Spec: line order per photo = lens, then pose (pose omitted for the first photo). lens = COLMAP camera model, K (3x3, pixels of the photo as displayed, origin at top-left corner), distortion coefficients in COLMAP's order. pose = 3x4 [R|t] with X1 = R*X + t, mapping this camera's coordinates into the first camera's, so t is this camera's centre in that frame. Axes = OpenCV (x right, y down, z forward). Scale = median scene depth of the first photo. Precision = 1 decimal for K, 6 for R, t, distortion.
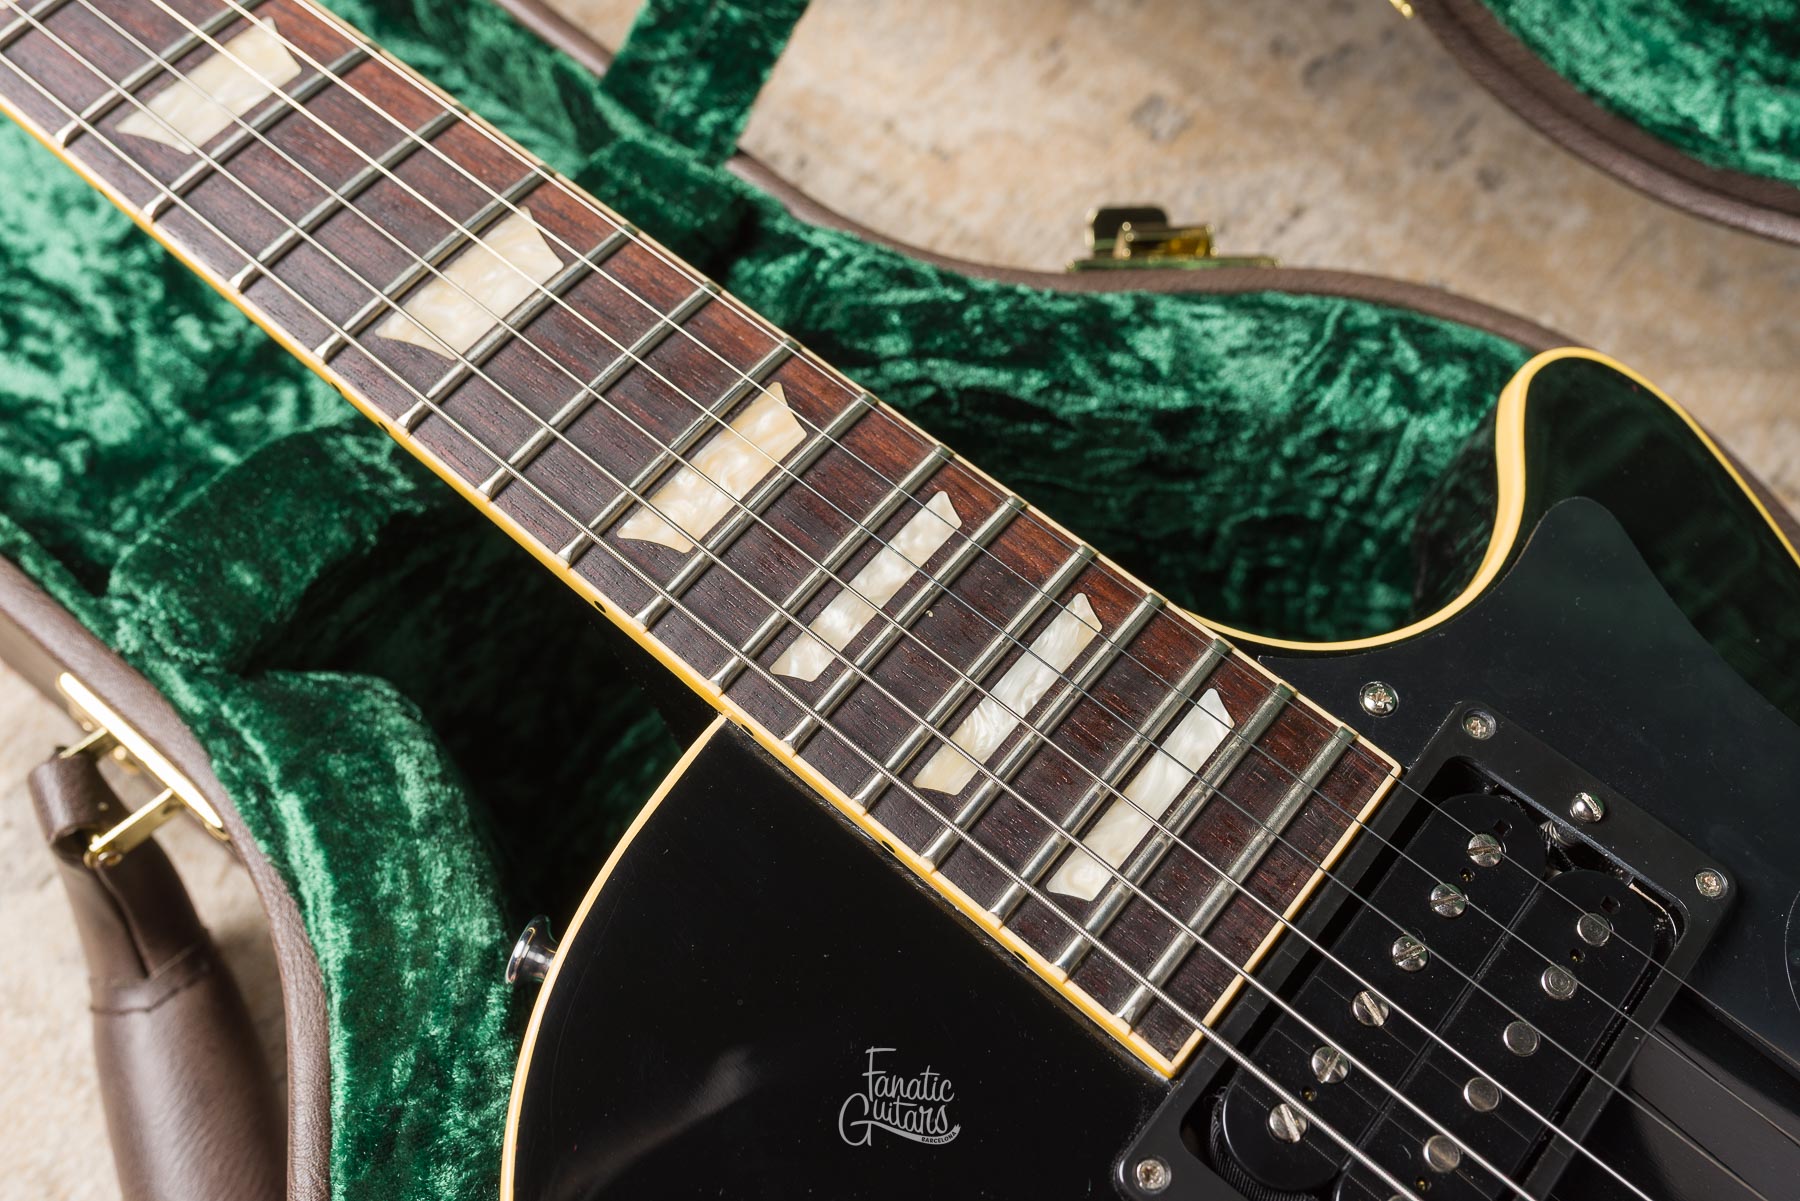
lens RADIAL K [[1826.0, 0, 902.1], [0, 1826.0, 599.8], [0, 0, 1]] dist [0.003127, 0.000000]
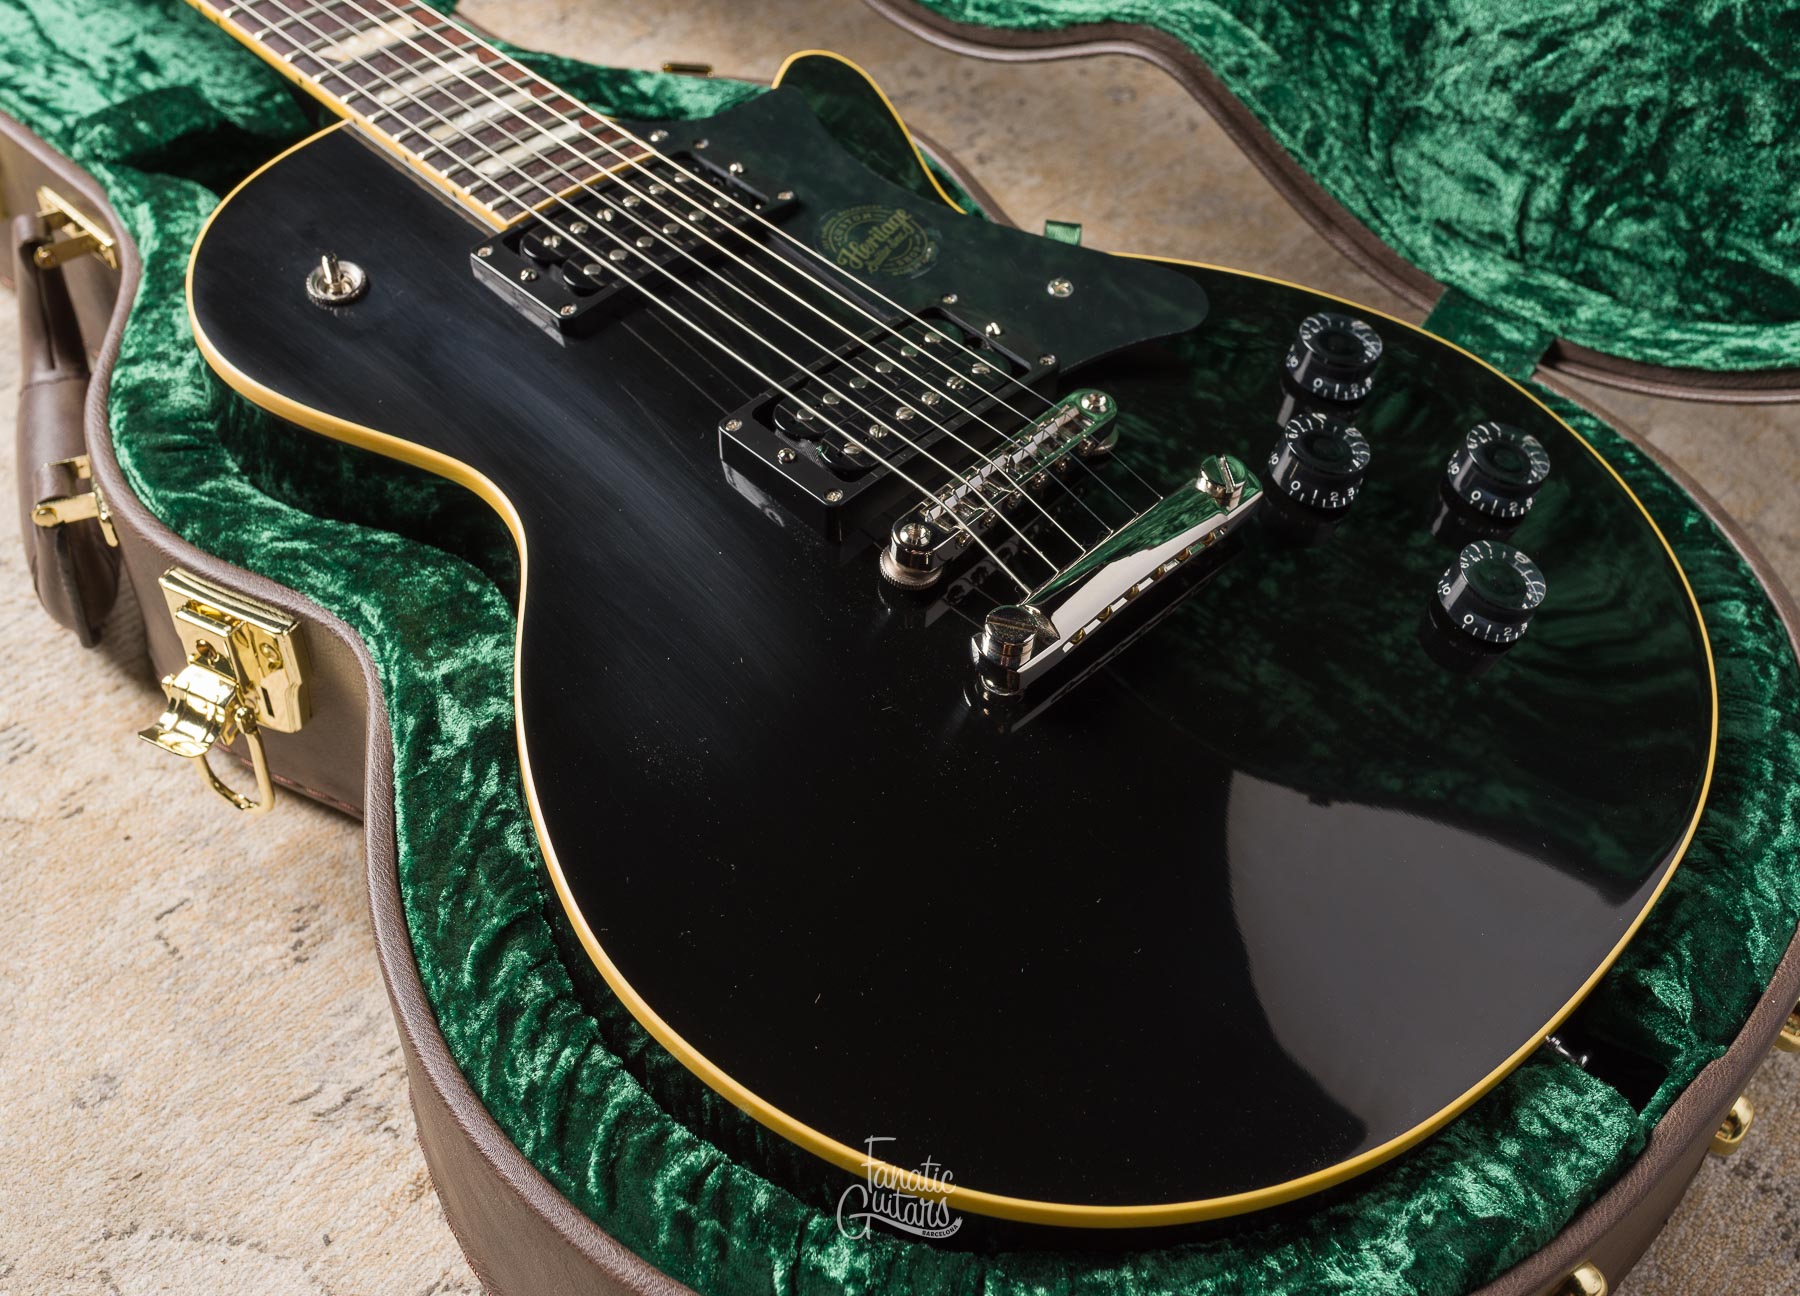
lens RADIAL K [[2101.8, 0, 981.9], [0, 2101.8, 648.7], [0, 0, 1]] dist [0.002846, 0.000000]
pose [[0.997629, 0.059792, -0.034072, 0.594137], [-0.067128, 0.954551, -0.290389, 1.025479], [0.015161, 0.291988, 0.956302, -0.898671]]
